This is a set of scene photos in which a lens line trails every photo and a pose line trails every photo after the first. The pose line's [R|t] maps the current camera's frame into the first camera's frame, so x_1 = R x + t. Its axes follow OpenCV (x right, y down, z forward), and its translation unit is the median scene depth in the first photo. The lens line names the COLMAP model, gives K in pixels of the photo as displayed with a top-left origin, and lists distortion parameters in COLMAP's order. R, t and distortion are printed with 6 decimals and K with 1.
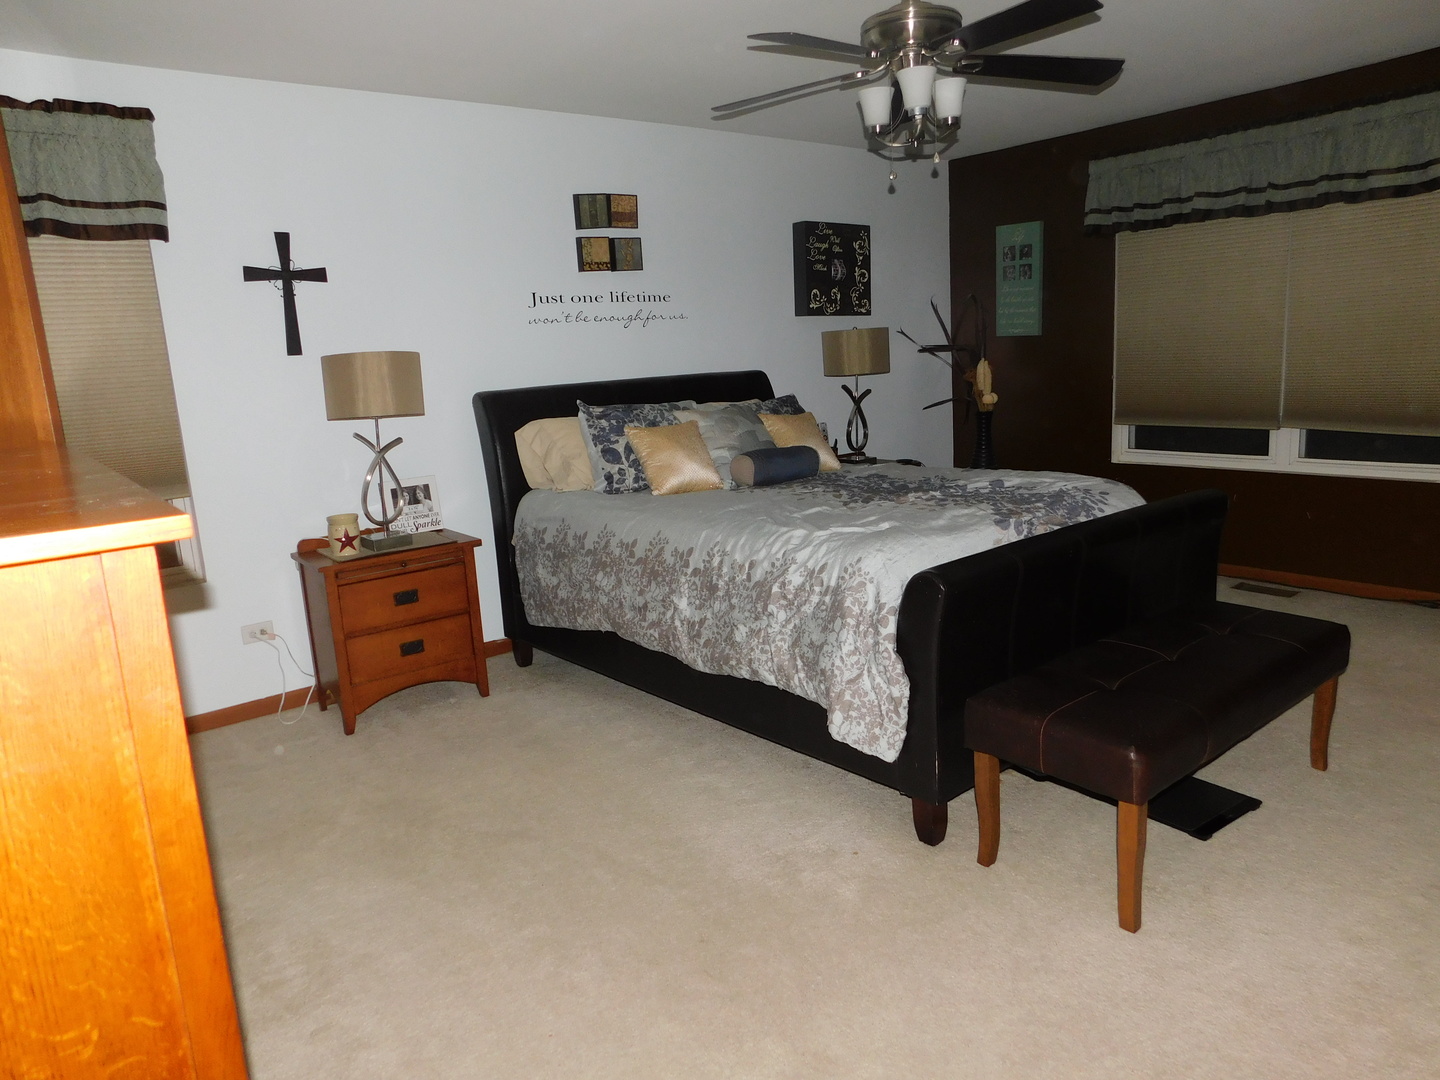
lens RADIAL K [[959.4, 0, 720.0], [0, 959.4, 540.0], [0, 0, 1]] dist [-0.065213, 0.057232]
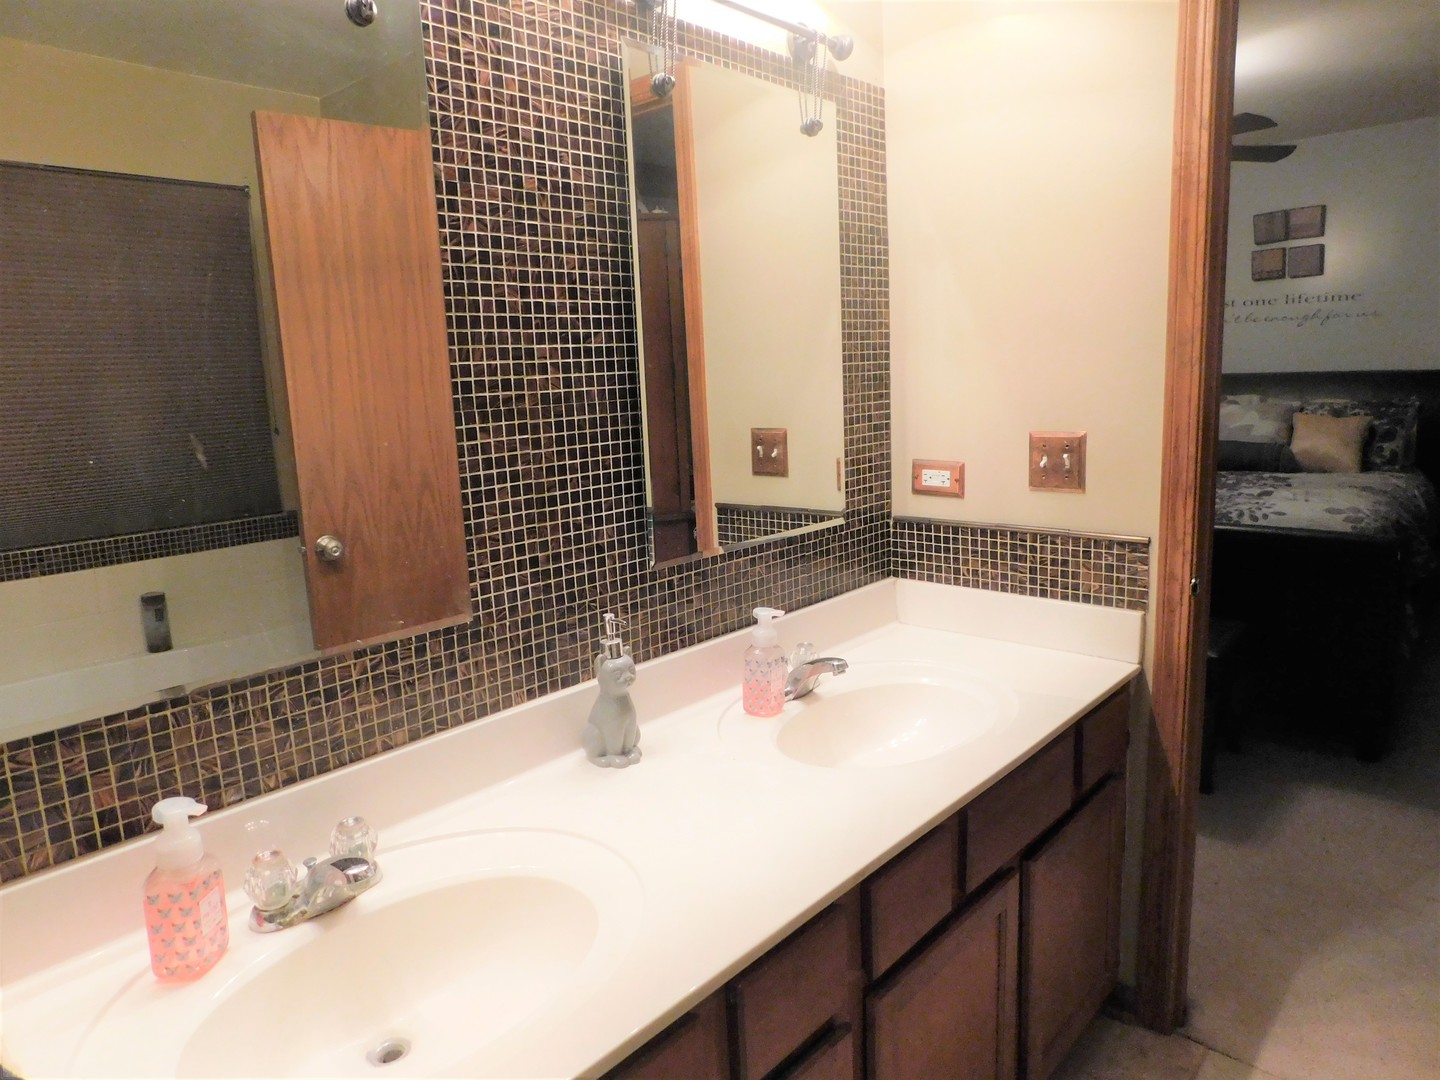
lens RADIAL K [[959.4, 0, 720.0], [0, 959.4, 540.0], [0, 0, 1]] dist [-0.065213, 0.057232]
pose [[0.173601, 0.227322, -0.958221, 1.043137], [-0.162699, 0.966245, 0.199749, -0.102825], [0.971283, 0.121225, 0.204726, 0.159112]]
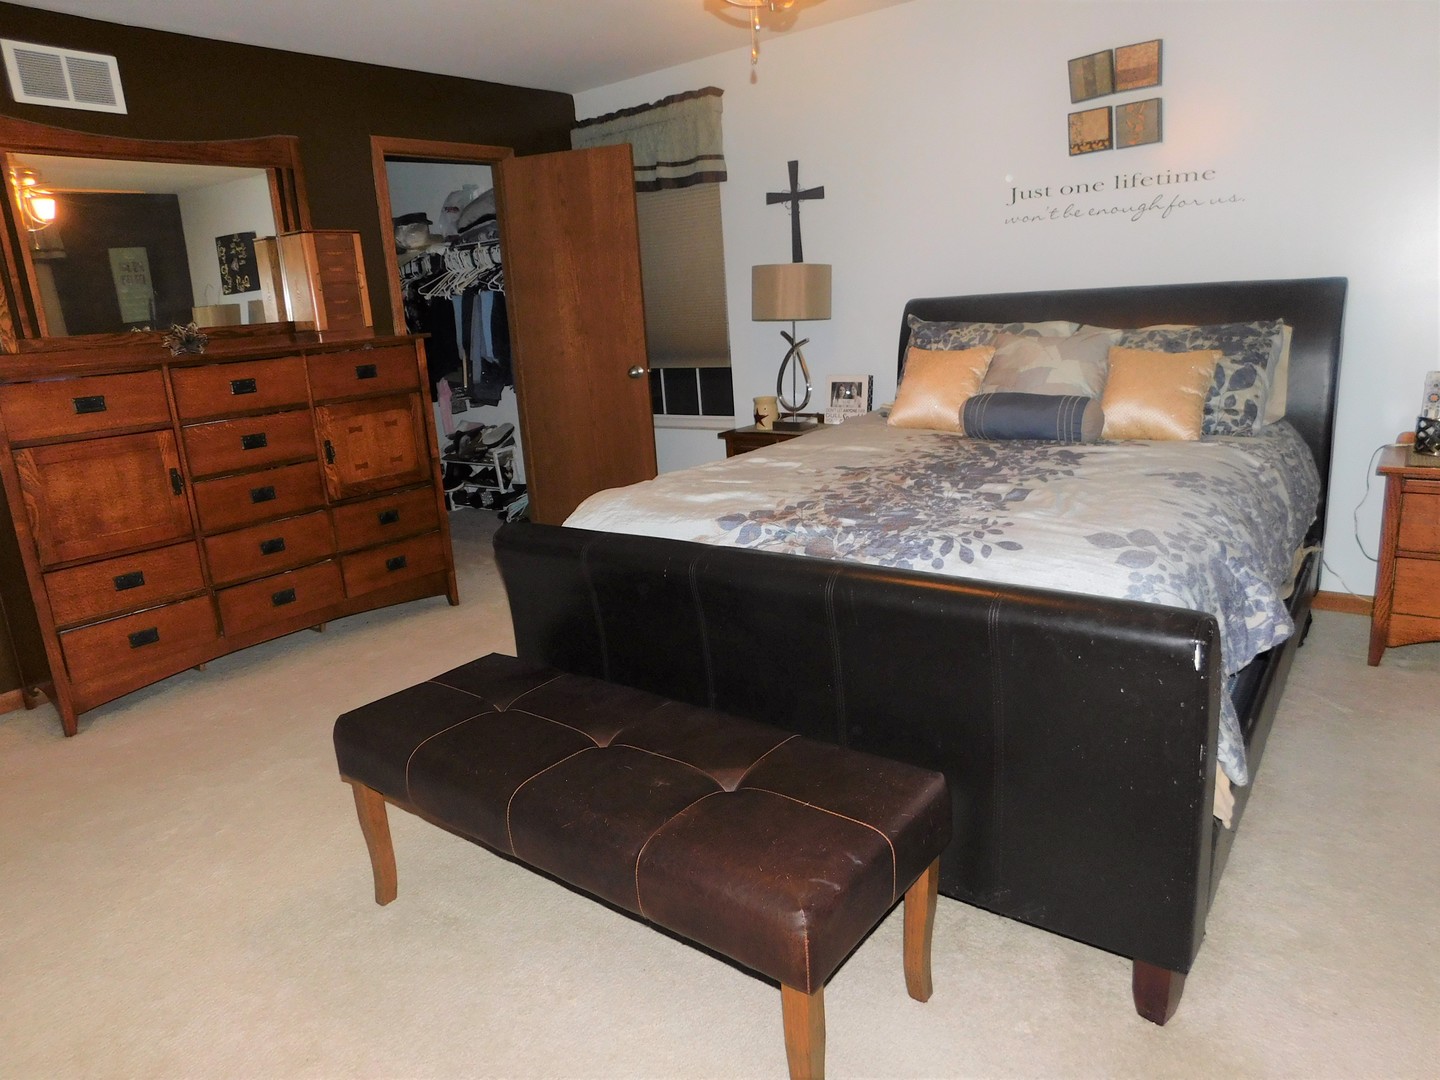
lens RADIAL K [[959.4, 0, 720.0], [0, 959.4, 540.0], [0, 0, 1]] dist [-0.065213, 0.057232]
pose [[0.238272, 0.278412, -0.930437, 0.713446], [-0.136408, 0.958127, 0.251765, -0.137163], [0.961571, 0.066931, 0.266273, 0.552772]]
